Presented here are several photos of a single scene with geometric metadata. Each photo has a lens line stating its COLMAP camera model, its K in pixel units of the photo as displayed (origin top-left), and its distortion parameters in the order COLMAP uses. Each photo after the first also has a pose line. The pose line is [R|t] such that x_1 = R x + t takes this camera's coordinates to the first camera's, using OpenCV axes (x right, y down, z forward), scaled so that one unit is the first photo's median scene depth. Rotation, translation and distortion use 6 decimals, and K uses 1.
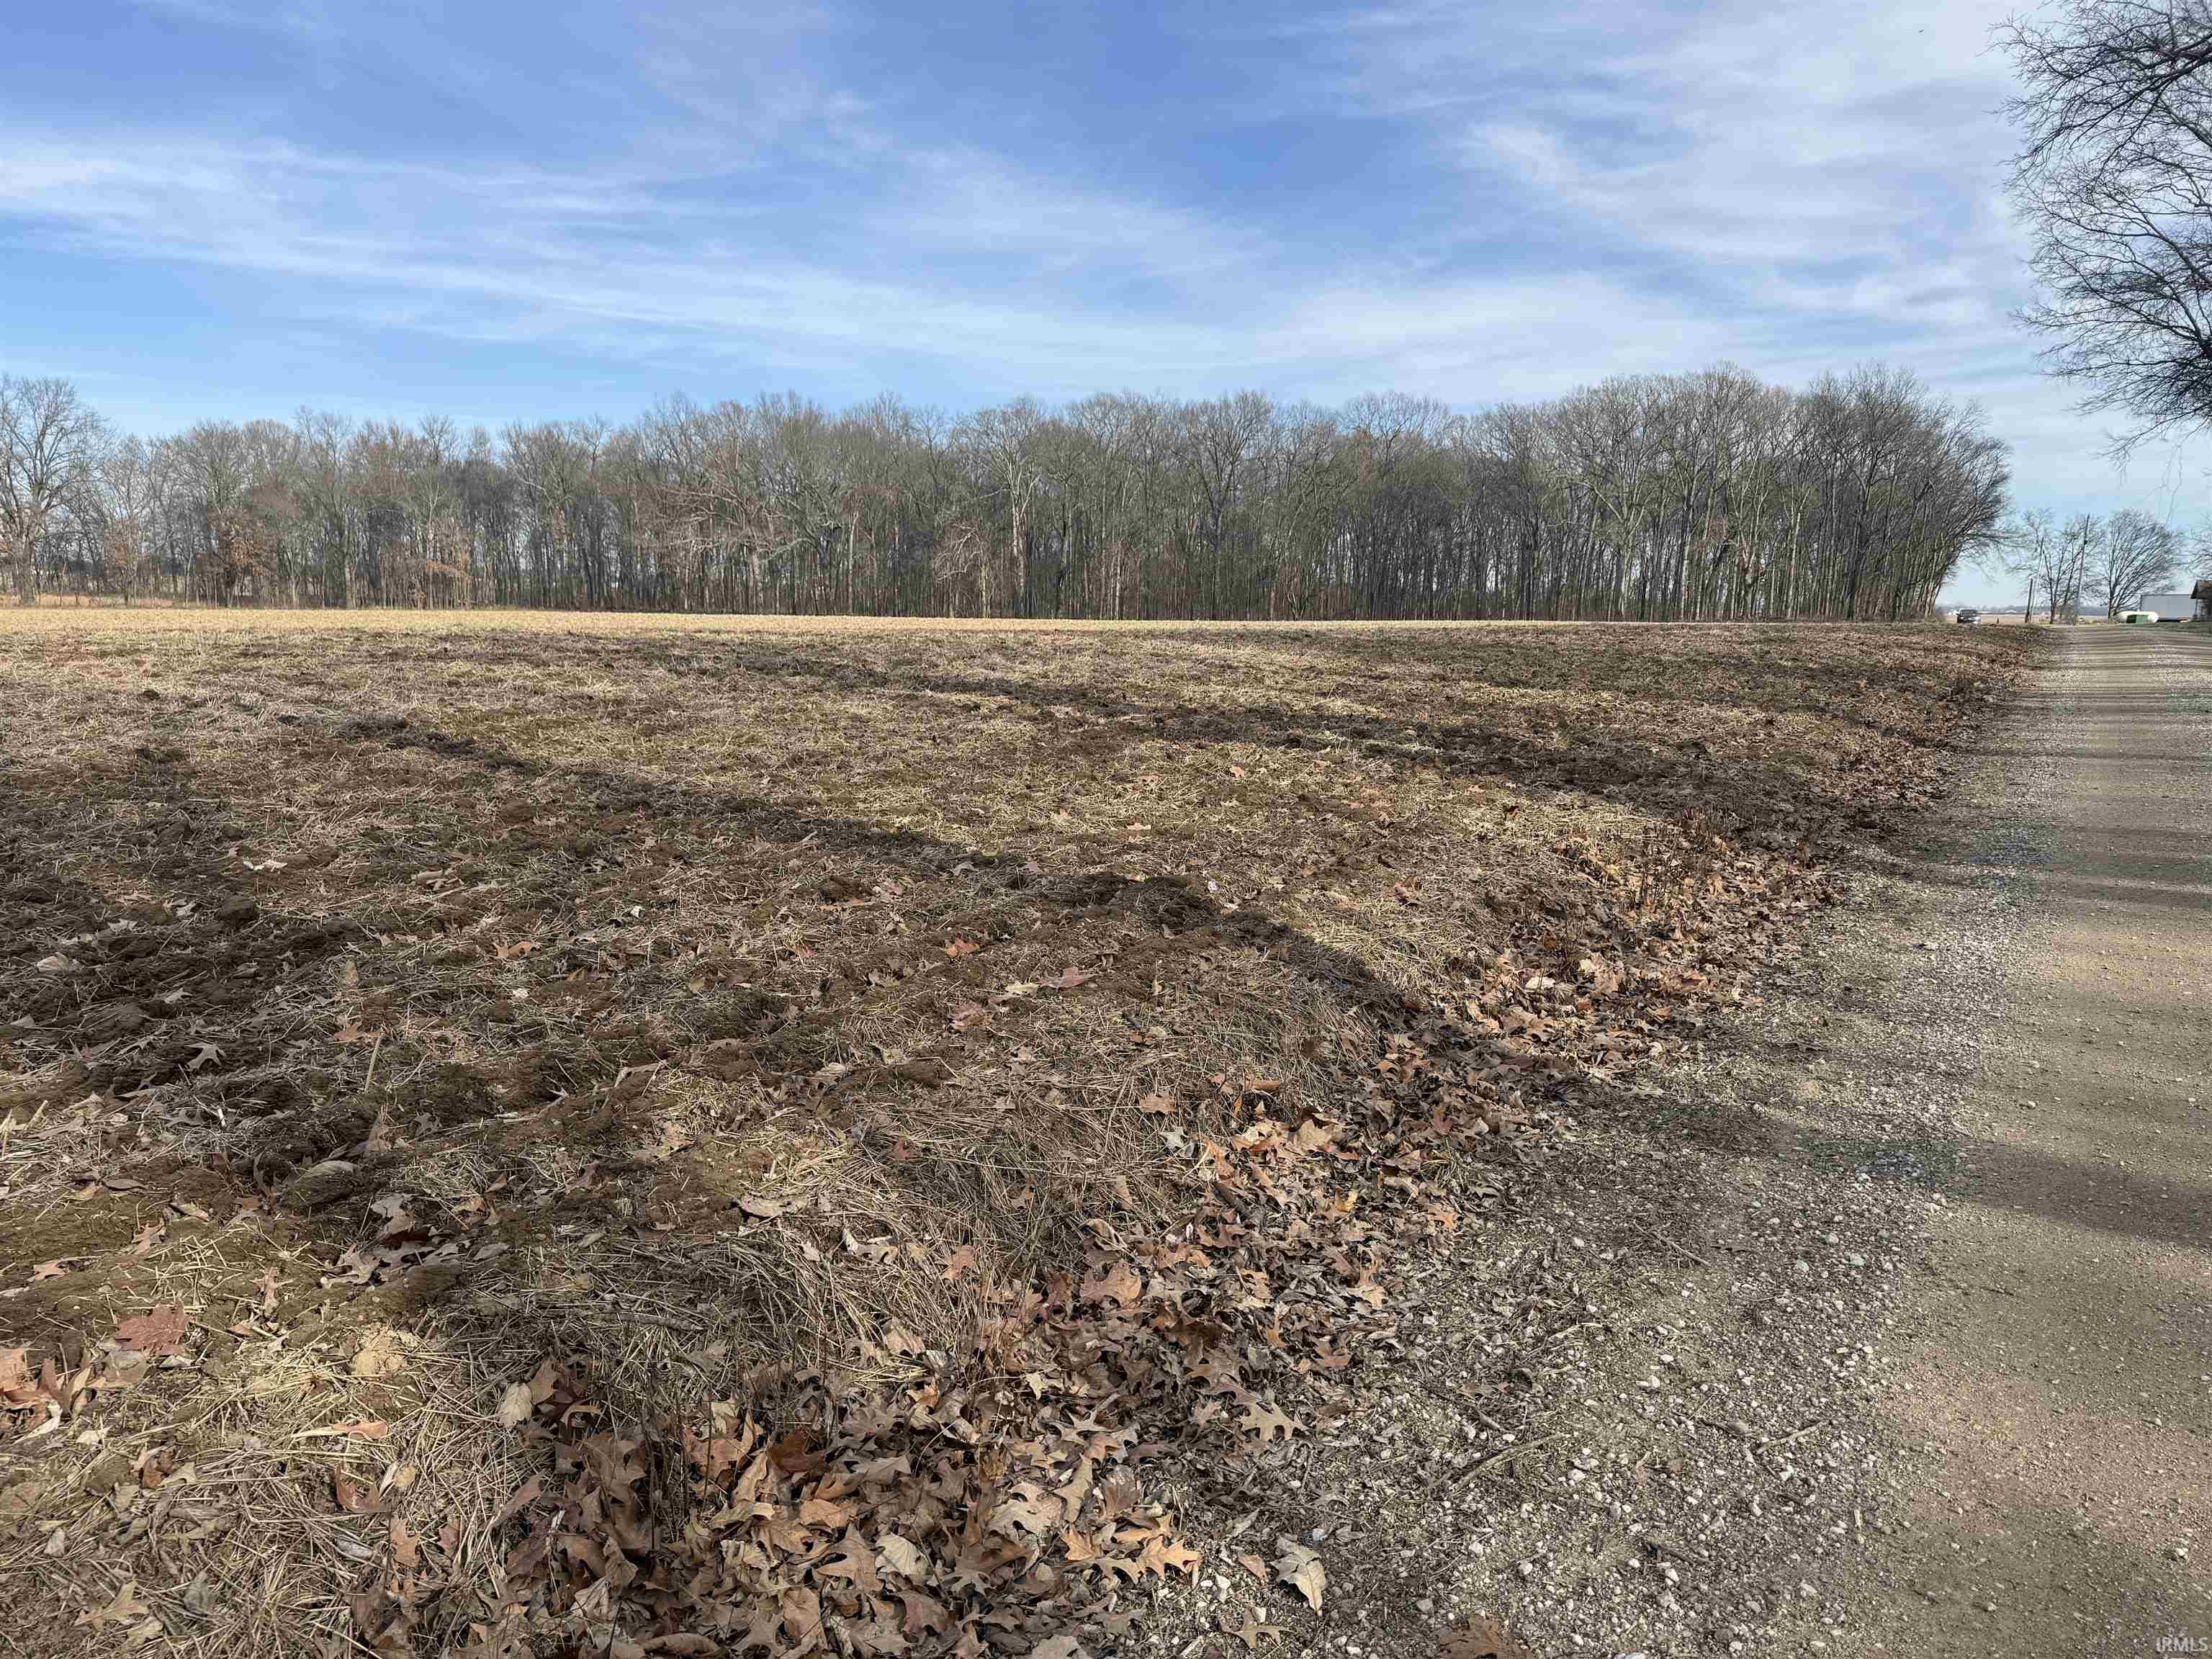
lens RADIAL K [[1557.6, 0, 1097.1], [0, 1557.6, 825.3], [0, 0, 1]] dist [0.110558, -0.153979]
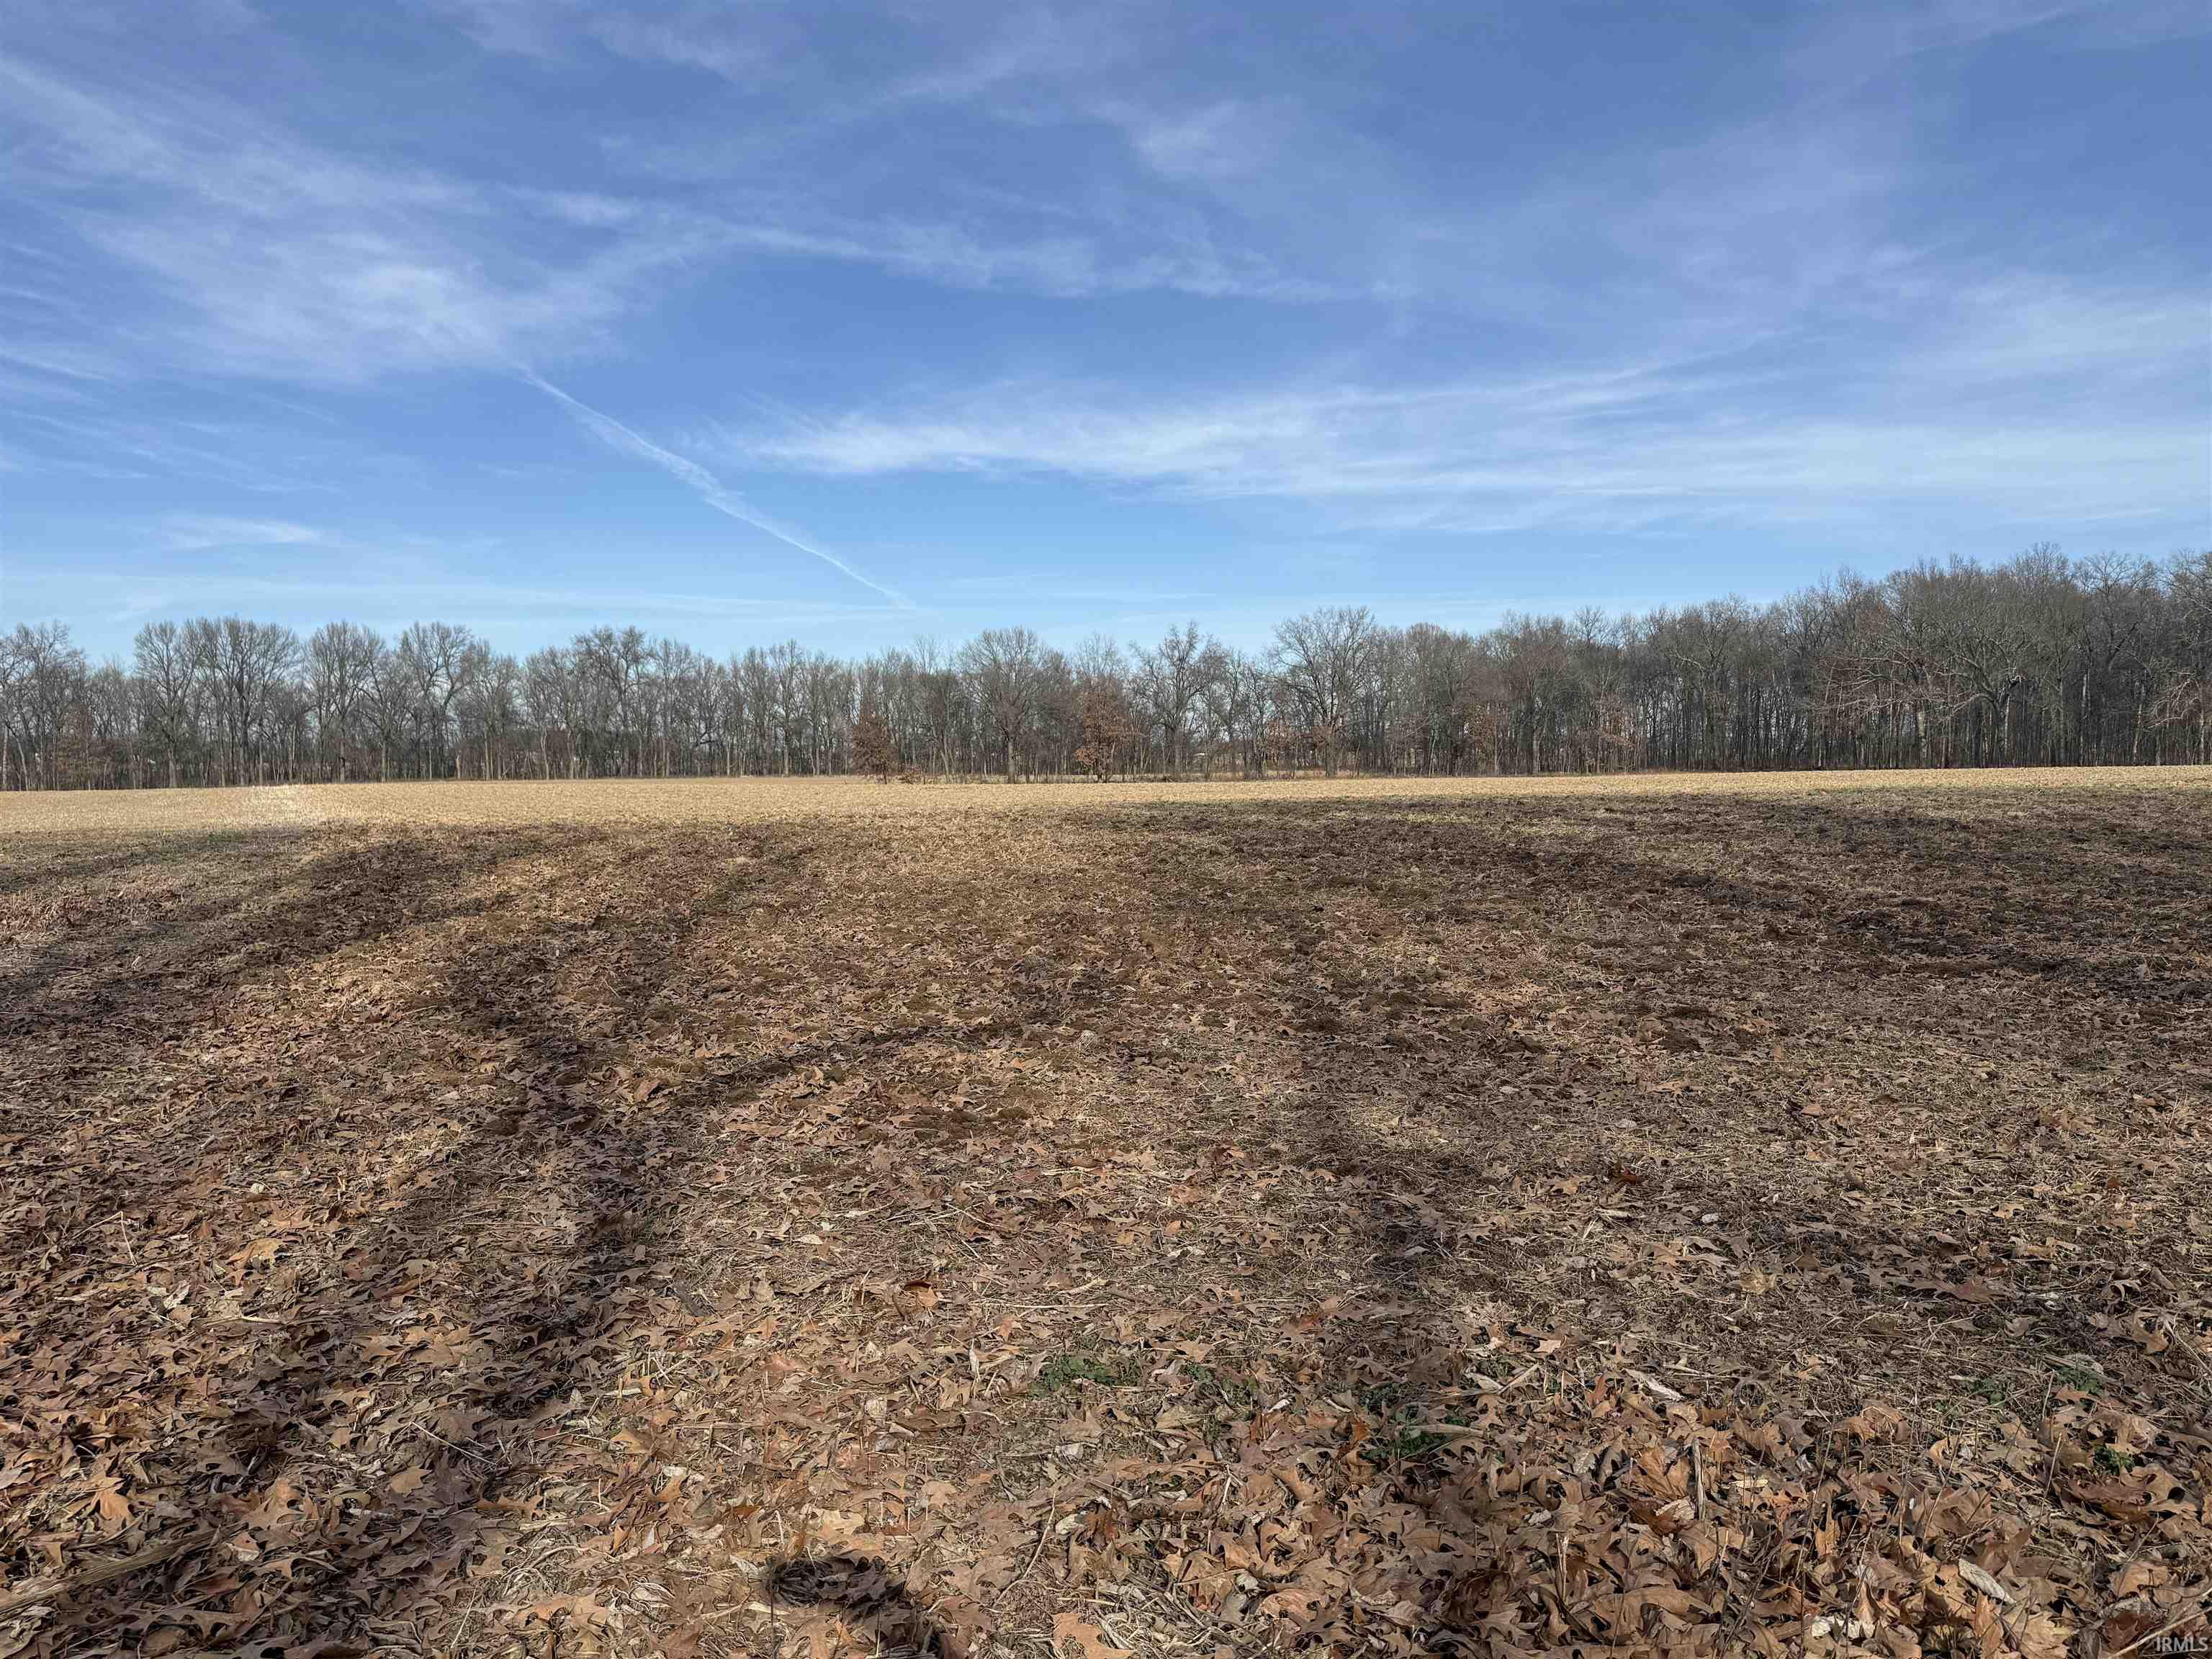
lens RADIAL K [[1556.9, 0, 1101.2], [0, 1556.9, 821.2], [0, 0, 1]] dist [0.095608, -0.121828]
pose [[0.839227, -0.004831, -0.543760, -0.307457], [-0.052452, 0.994579, -0.089789, 0.047568], [0.541245, 0.103874, 0.834424, -0.380723]]
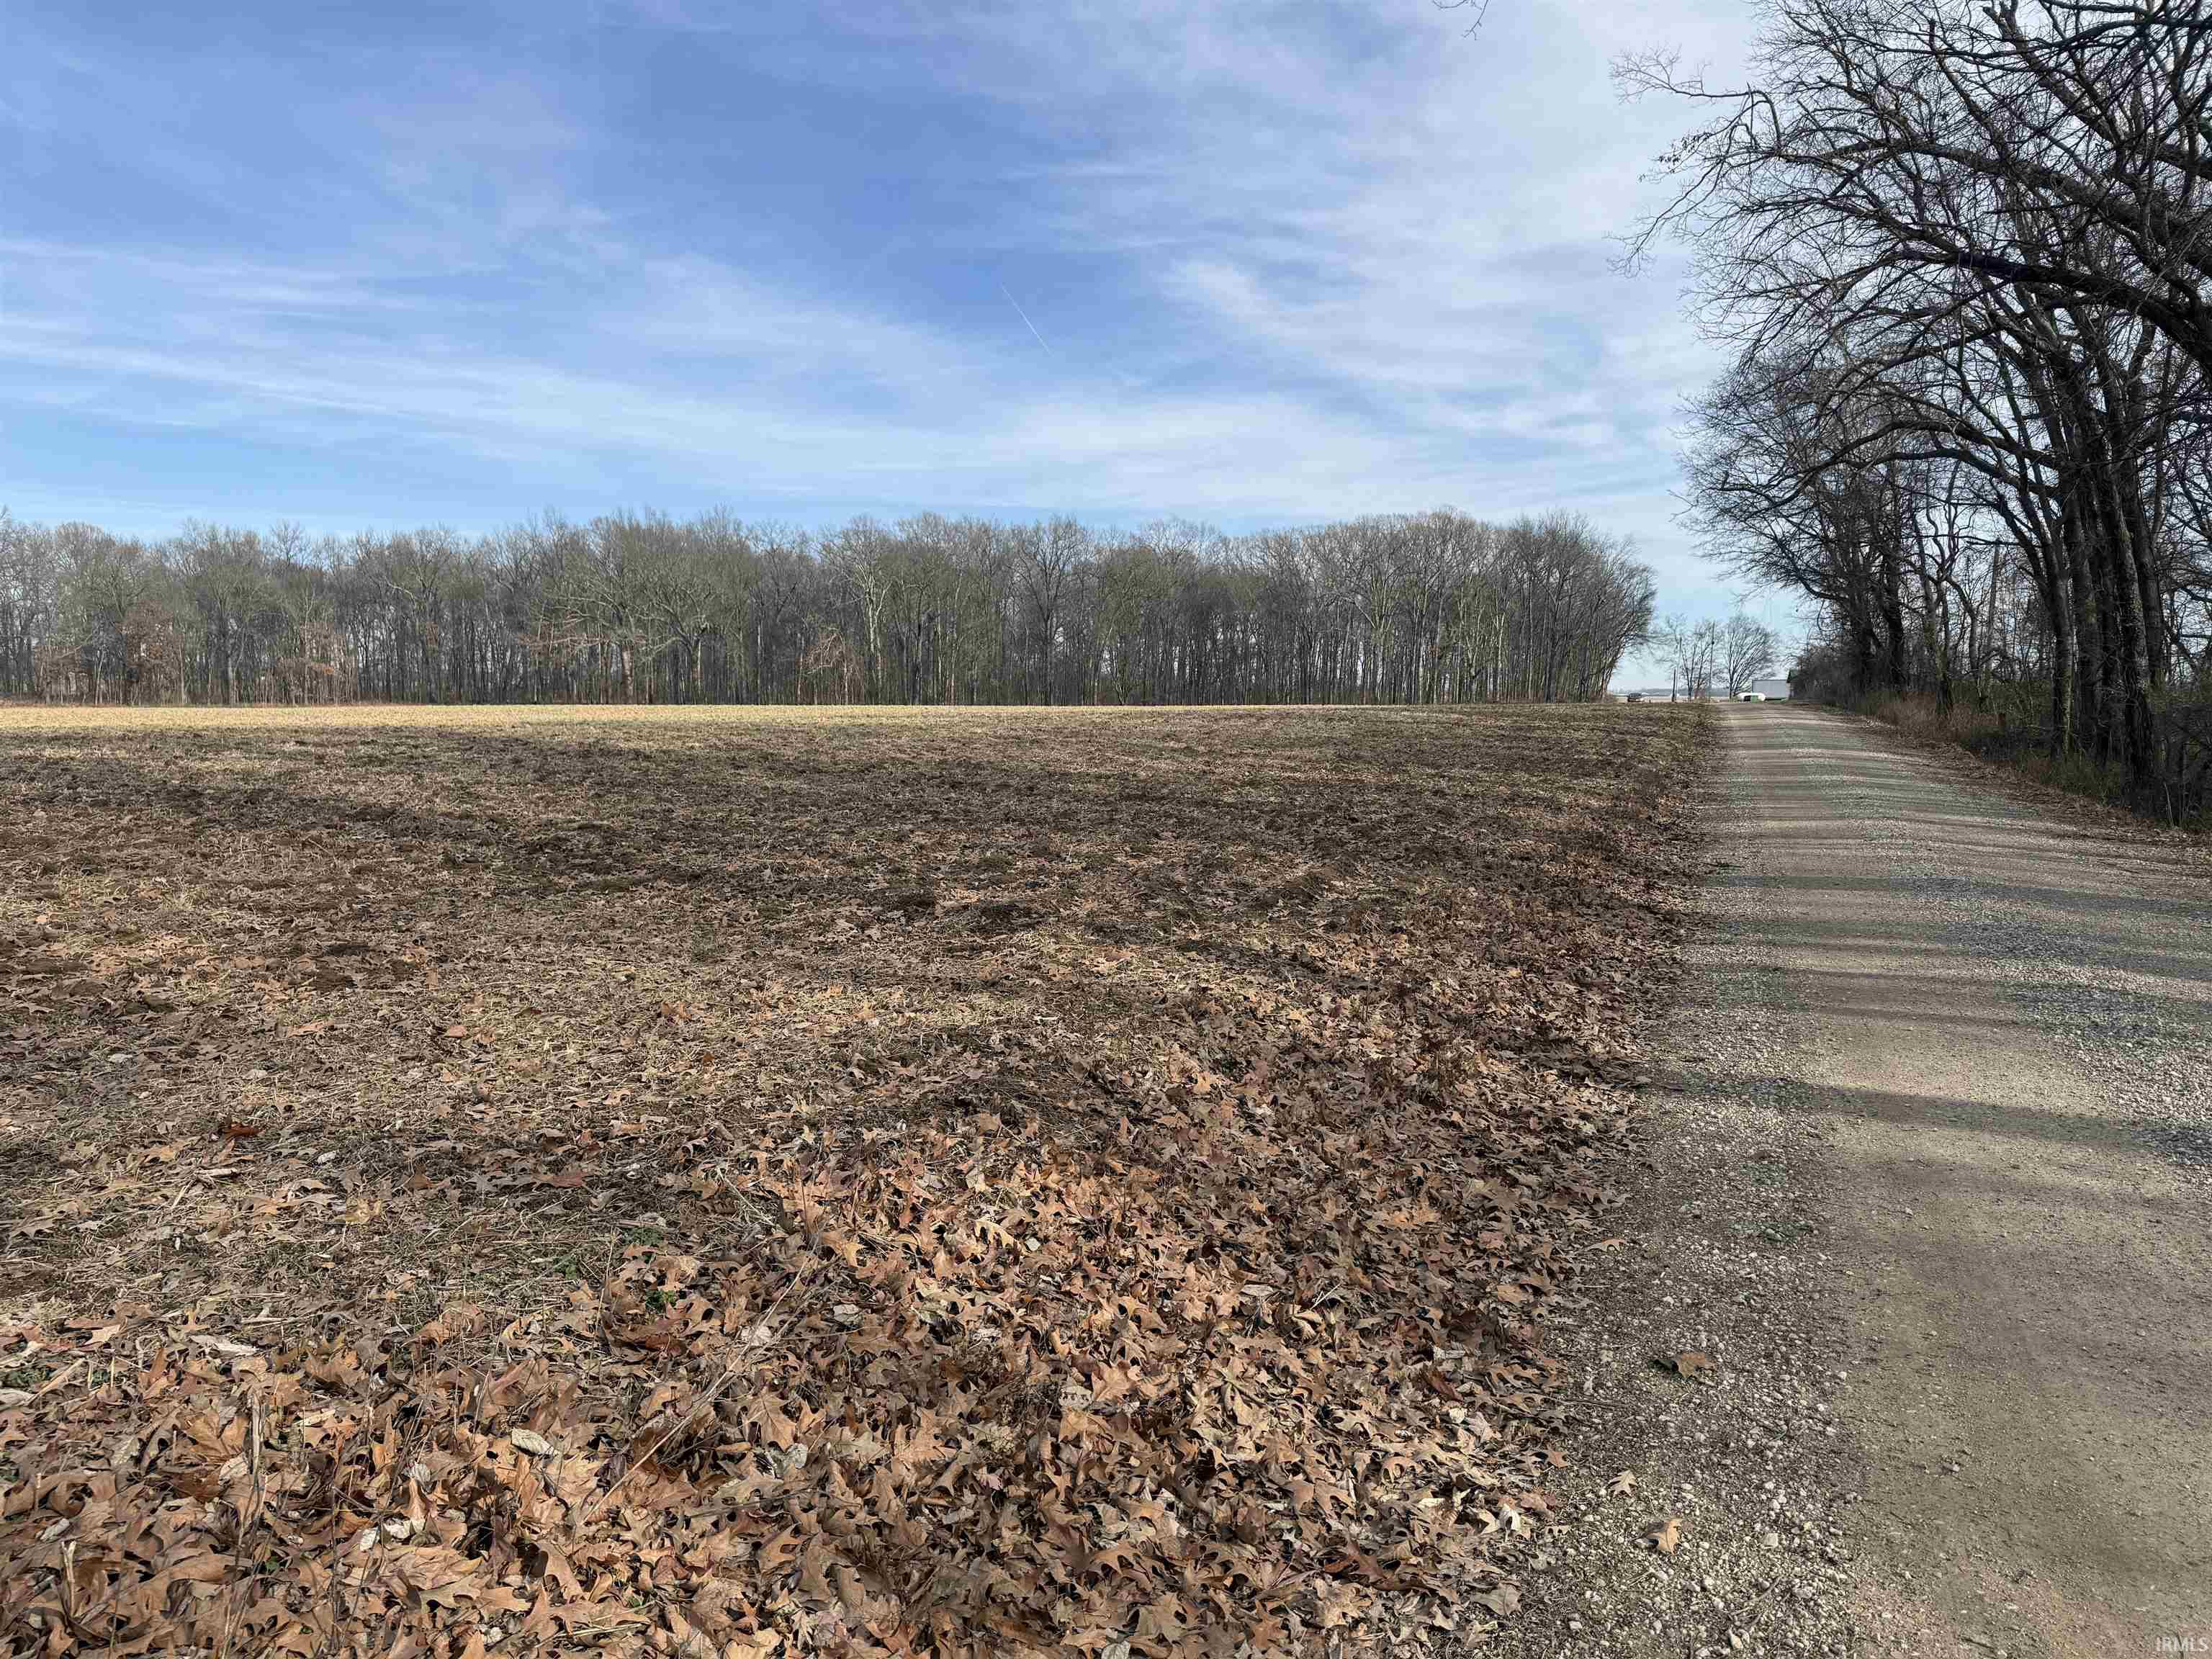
lens RADIAL K [[1556.9, 0, 1101.2], [0, 1556.9, 821.2], [0, 0, 1]] dist [0.095608, -0.121828]
pose [[0.982147, -0.024977, 0.186447, -0.247364], [0.035788, 0.997853, -0.054844, 0.051250], [-0.184677, 0.060538, 0.980933, -0.367589]]
